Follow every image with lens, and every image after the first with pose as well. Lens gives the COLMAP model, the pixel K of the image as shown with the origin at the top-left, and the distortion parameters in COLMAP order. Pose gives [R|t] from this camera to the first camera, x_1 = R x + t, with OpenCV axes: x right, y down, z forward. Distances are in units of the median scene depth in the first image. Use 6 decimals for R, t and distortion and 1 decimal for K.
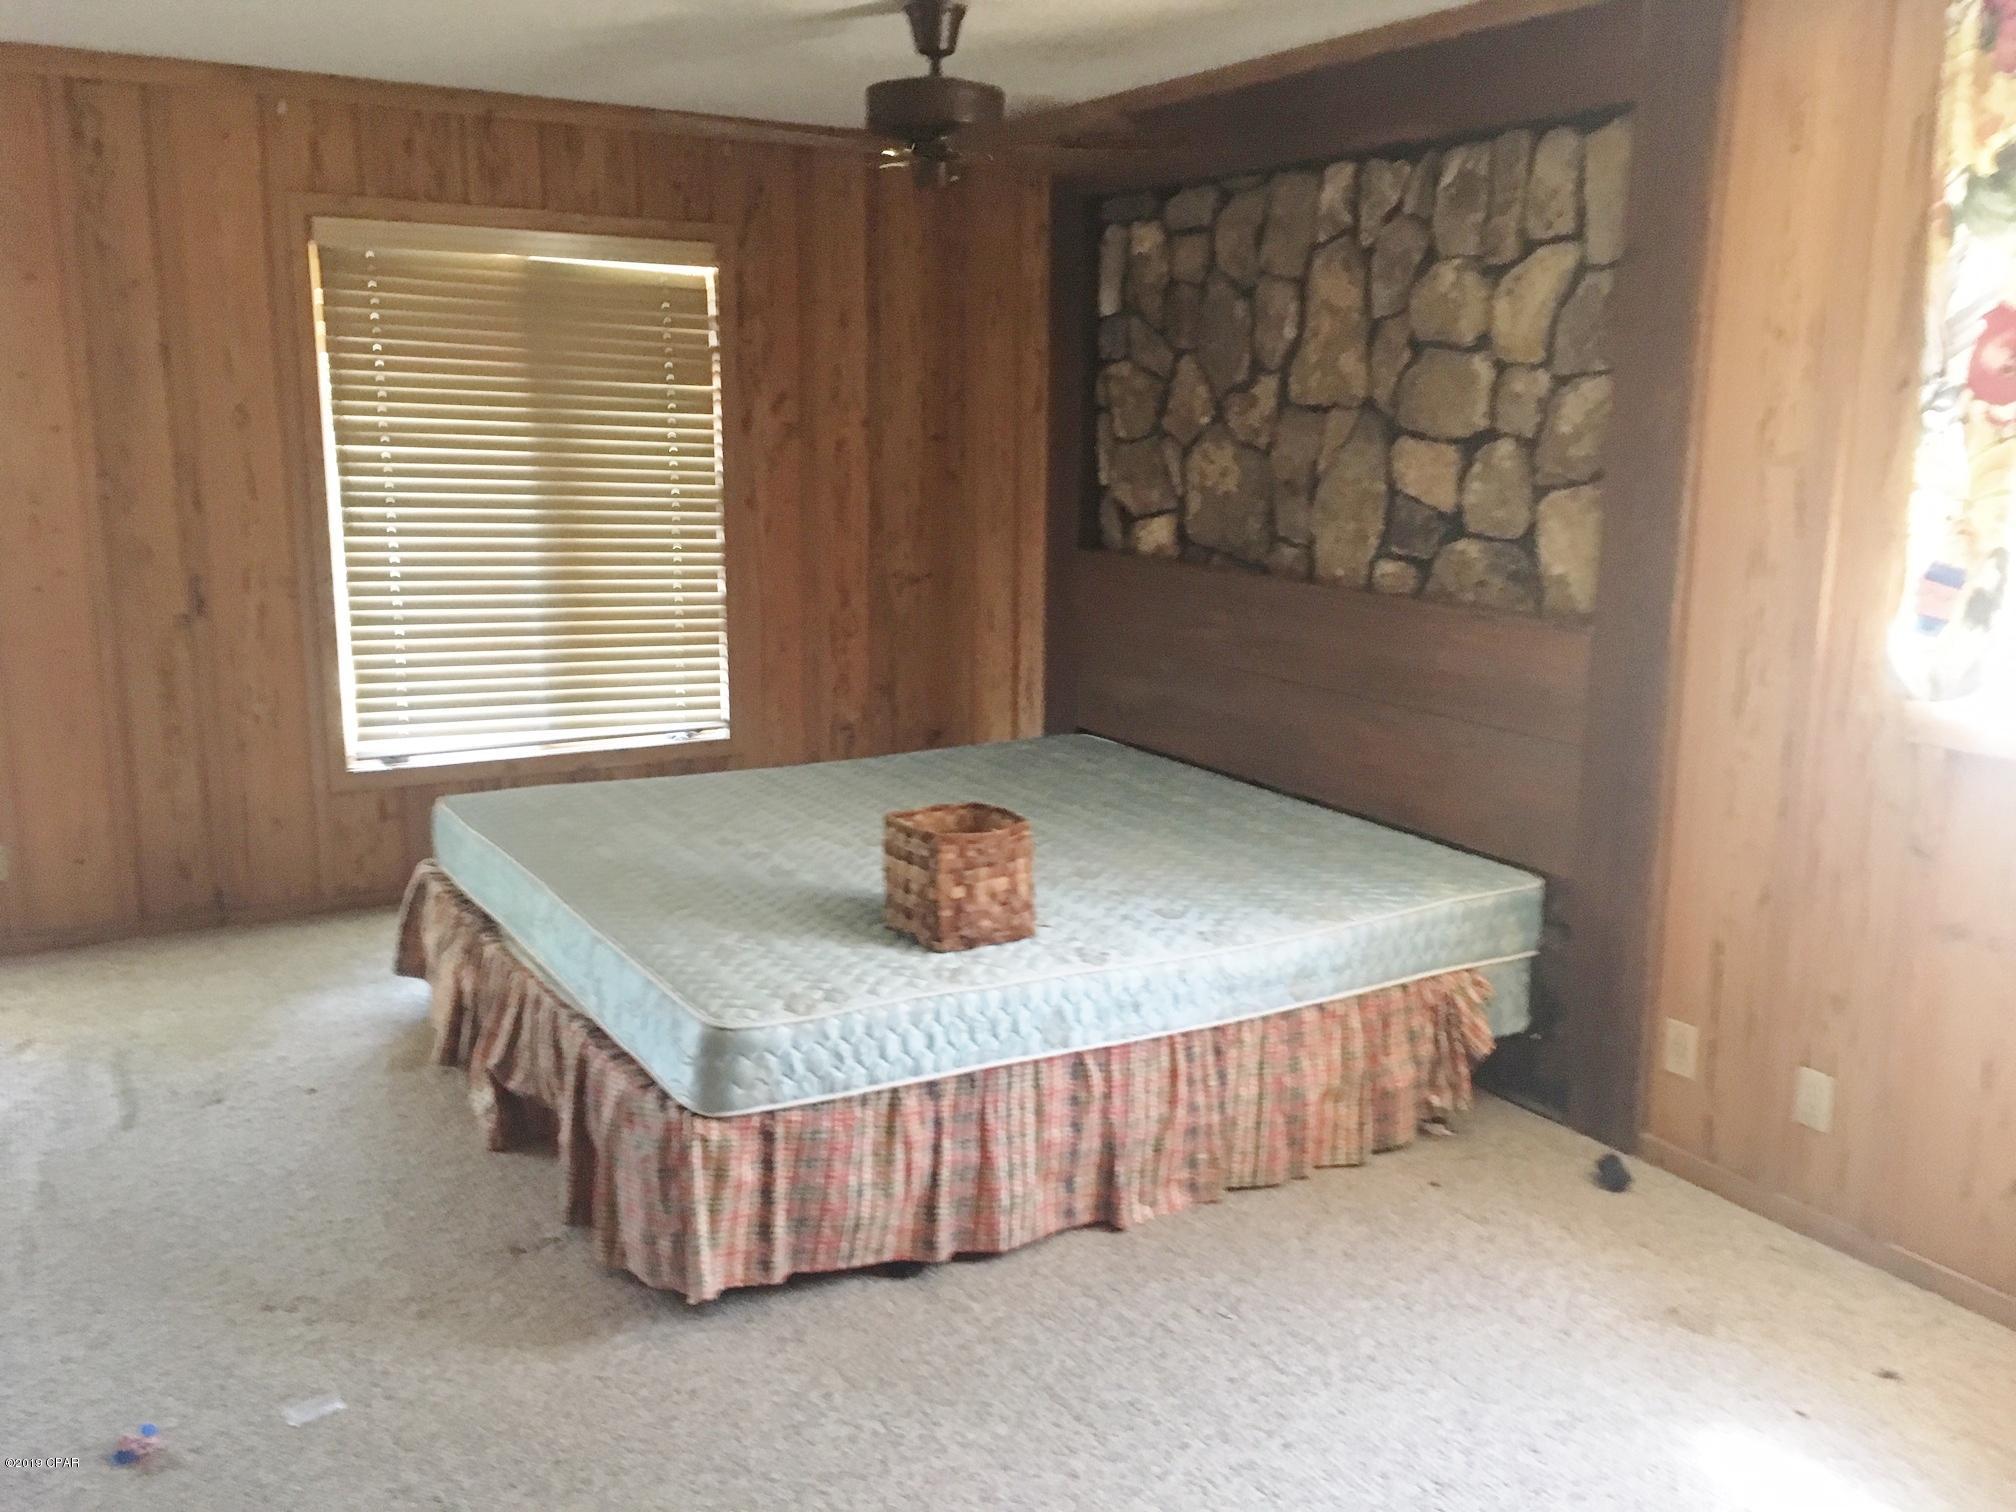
lens RADIAL K [[1723.2, 0, 1013.1], [0, 1723.2, 755.0], [0, 0, 1]] dist [0.077641, -0.103435]
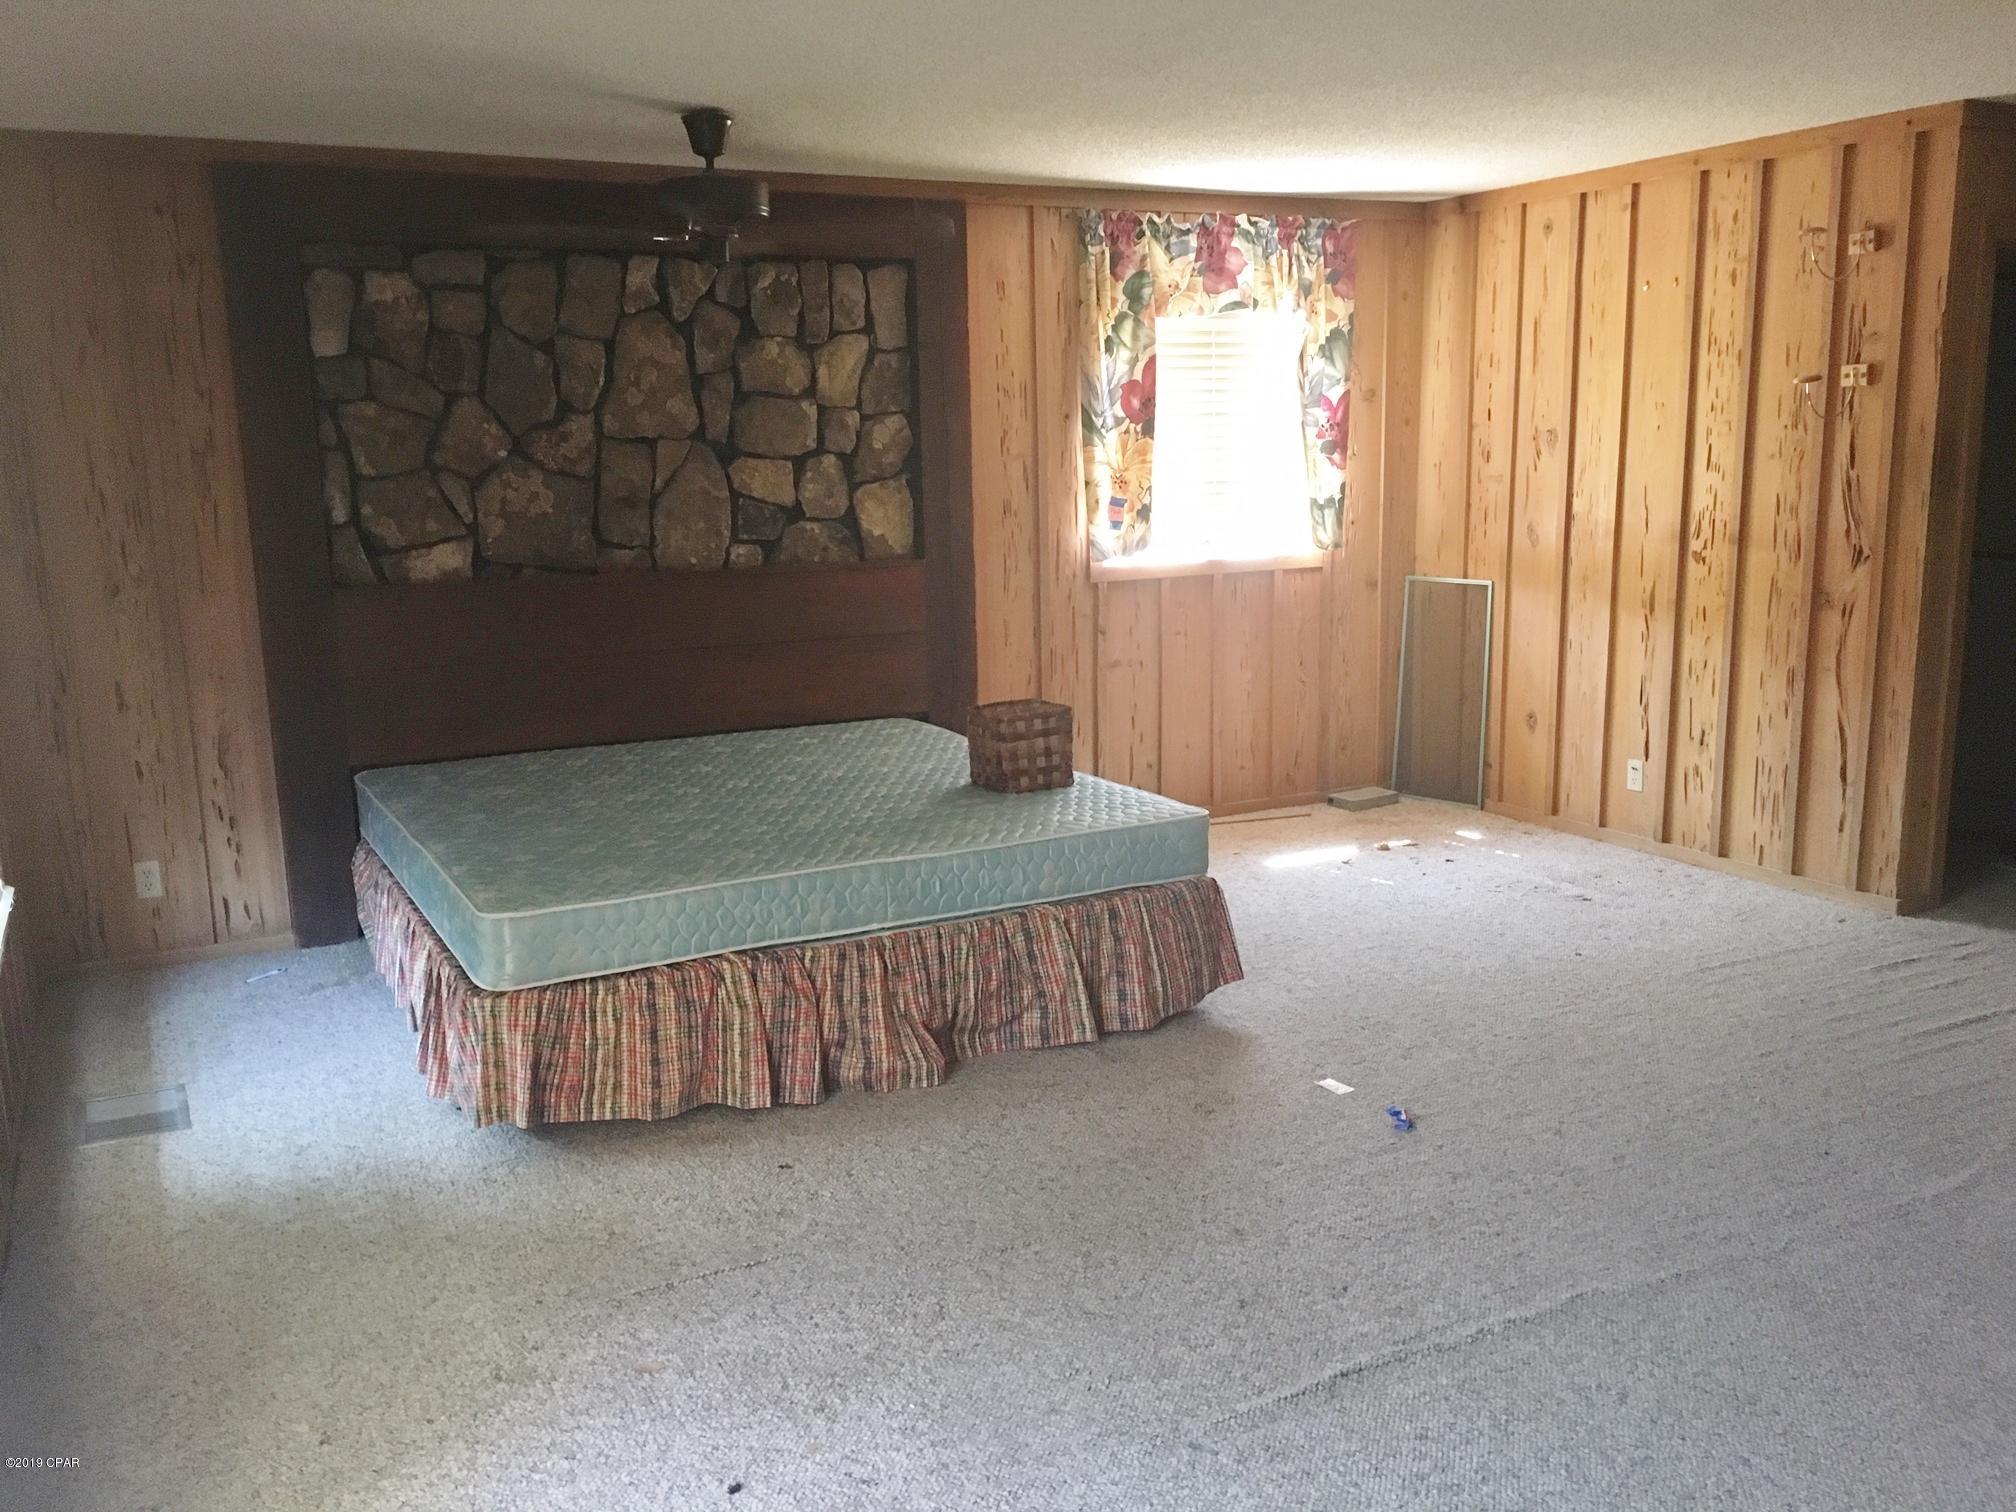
lens RADIAL K [[1723.2, 0, 1011.5], [0, 1723.2, 743.6], [0, 0, 1]] dist [0.077641, -0.103435]
pose [[0.047809, -0.188062, 0.980993, -1.207639], [0.222824, 0.959375, 0.173058, -0.155035], [-0.973686, 0.210315, 0.087771, 0.710582]]
